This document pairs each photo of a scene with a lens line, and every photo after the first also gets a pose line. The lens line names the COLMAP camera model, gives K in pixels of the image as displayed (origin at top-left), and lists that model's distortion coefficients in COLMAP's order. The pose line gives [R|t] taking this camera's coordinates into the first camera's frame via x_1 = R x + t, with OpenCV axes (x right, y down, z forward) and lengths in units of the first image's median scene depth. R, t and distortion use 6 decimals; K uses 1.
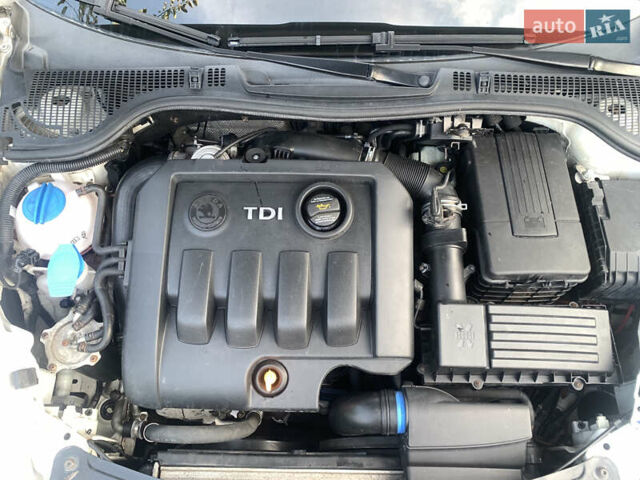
lens RADIAL K [[485.3, 0, 320.0], [0, 485.3, 240.0], [0, 0, 1]] dist [-0.002935, -0.005626]
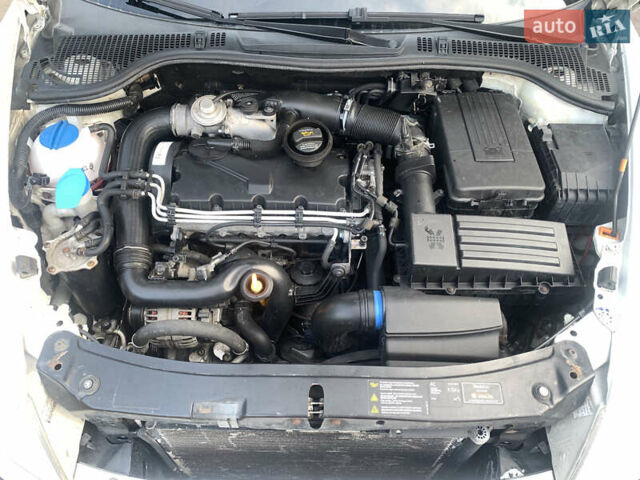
lens RADIAL K [[485.3, 0, 320.0], [0, 485.3, 240.0], [0, 0, 1]] dist [-0.002935, -0.005626]
pose [[0.999860, 0.003770, 0.016308, 0.019036], [-0.000291, 0.978080, -0.208231, 0.402673], [-0.016735, 0.208197, 0.977944, -0.061449]]
